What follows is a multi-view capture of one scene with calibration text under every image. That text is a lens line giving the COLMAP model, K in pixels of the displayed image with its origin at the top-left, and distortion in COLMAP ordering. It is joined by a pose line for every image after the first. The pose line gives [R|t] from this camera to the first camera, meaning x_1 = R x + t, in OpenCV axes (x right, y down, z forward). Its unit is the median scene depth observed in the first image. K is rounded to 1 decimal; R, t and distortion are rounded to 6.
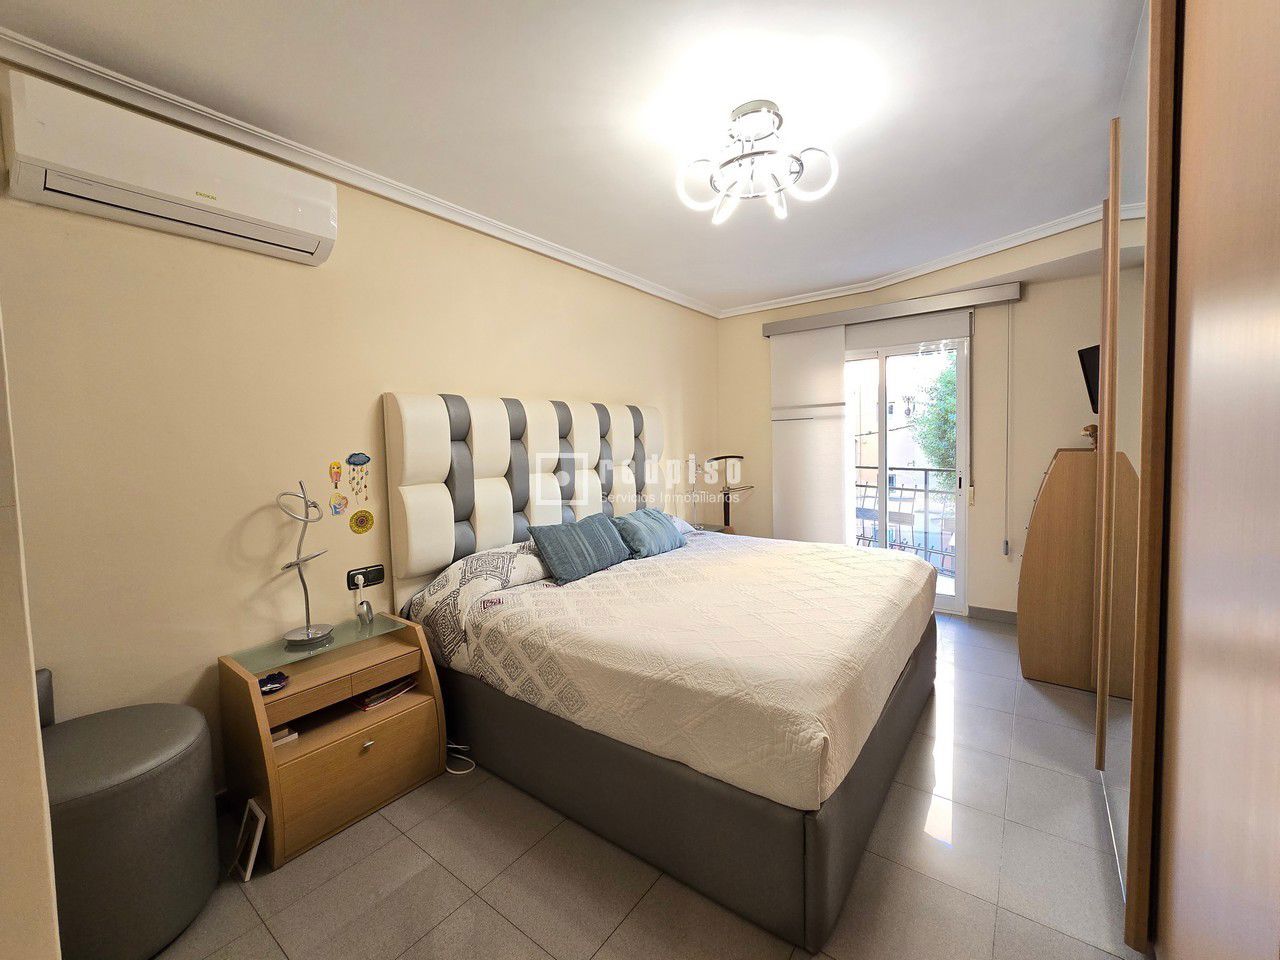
lens RADIAL K [[526.0, 0, 639.8], [0, 526.0, 475.4], [0, 0, 1]] dist [-0.000080, 0.000620]
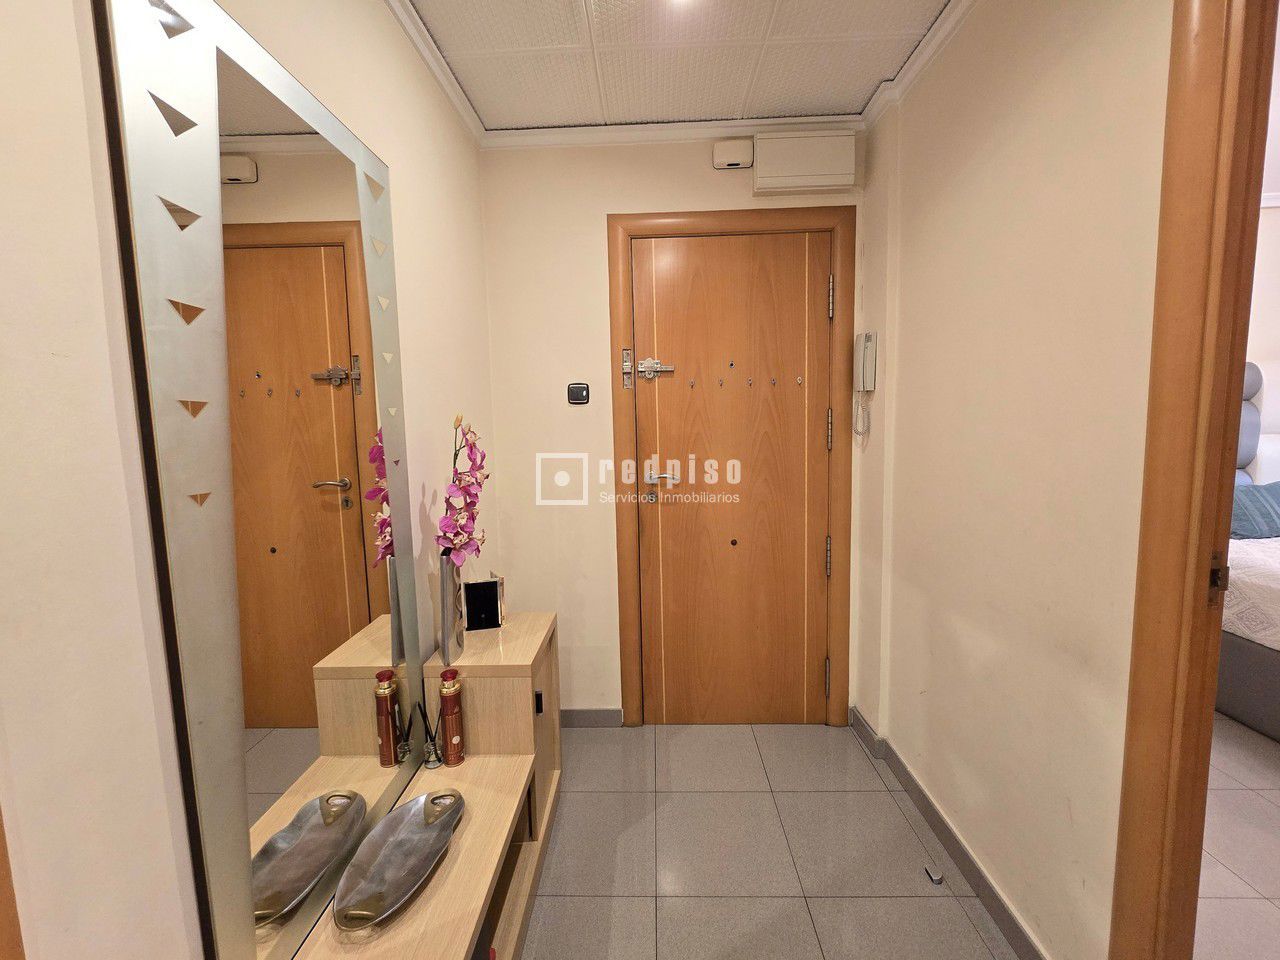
lens RADIAL K [[526.0, 0, 638.7], [0, 526.0, 475.9], [0, 0, 1]] dist [-0.000080, 0.000620]
pose [[0.583586, 0.093180, -0.806687, -0.008828], [-0.039127, 0.995468, 0.086680, 0.036537], [0.811108, -0.019022, 0.584587, -0.551048]]
